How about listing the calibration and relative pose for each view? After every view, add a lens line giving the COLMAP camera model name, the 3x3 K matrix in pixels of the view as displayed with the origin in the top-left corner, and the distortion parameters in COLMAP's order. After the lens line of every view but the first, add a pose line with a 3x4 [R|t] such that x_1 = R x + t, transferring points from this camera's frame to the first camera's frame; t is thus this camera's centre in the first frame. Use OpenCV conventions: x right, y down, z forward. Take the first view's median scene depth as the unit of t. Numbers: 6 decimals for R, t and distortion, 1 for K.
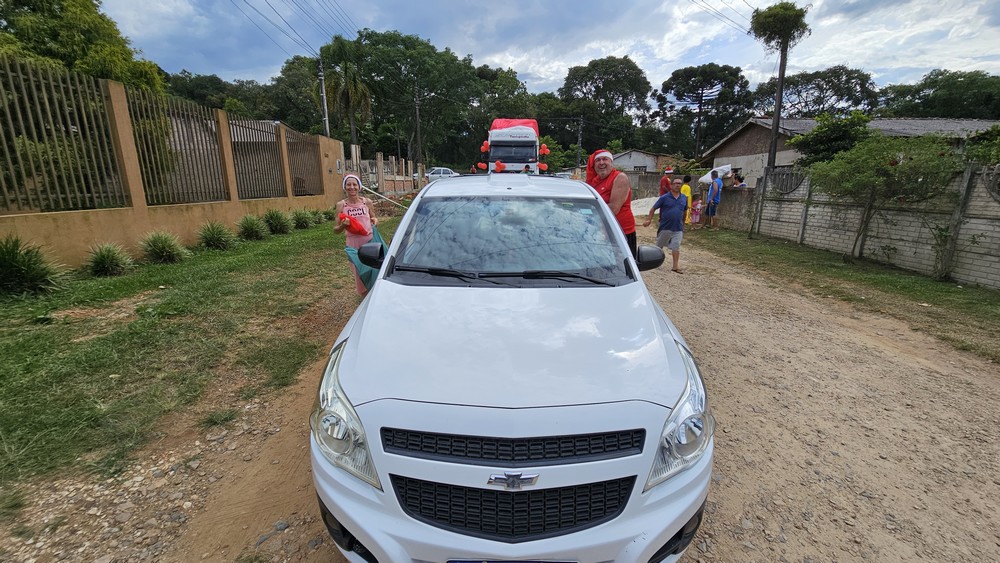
lens RADIAL K [[420.6, 0, 501.6], [0, 420.6, 287.8], [0, 0, 1]] dist [-0.007484, 0.000886]
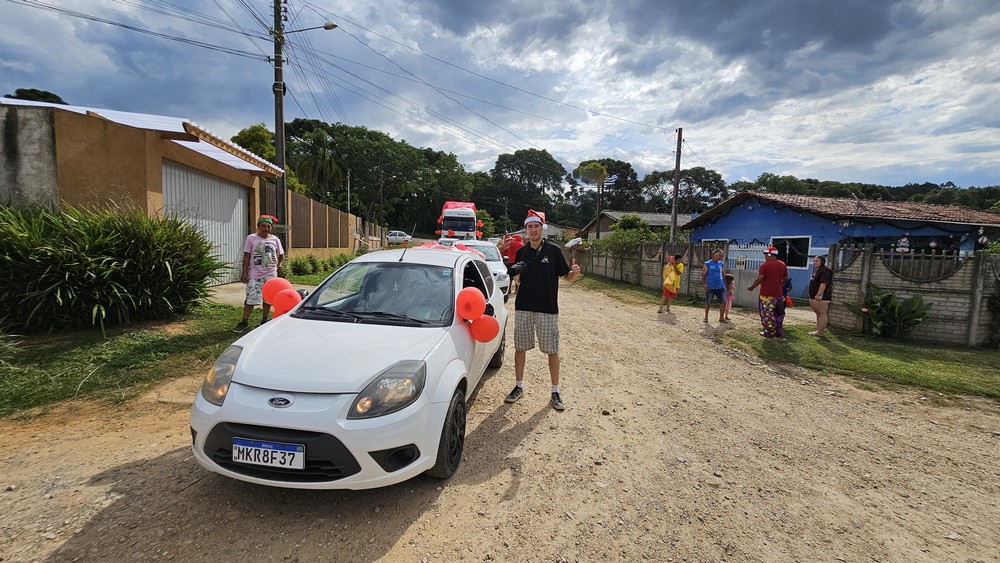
lens RADIAL K [[420.6, 0, 504.5], [0, 420.6, 280.7], [0, 0, 1]] dist [-0.007484, 0.000886]
pose [[0.986629, 0.016246, 0.162172, -0.016561], [0.010159, 0.986955, -0.160677, 0.036506], [-0.162667, 0.160177, 0.973593, -0.139768]]
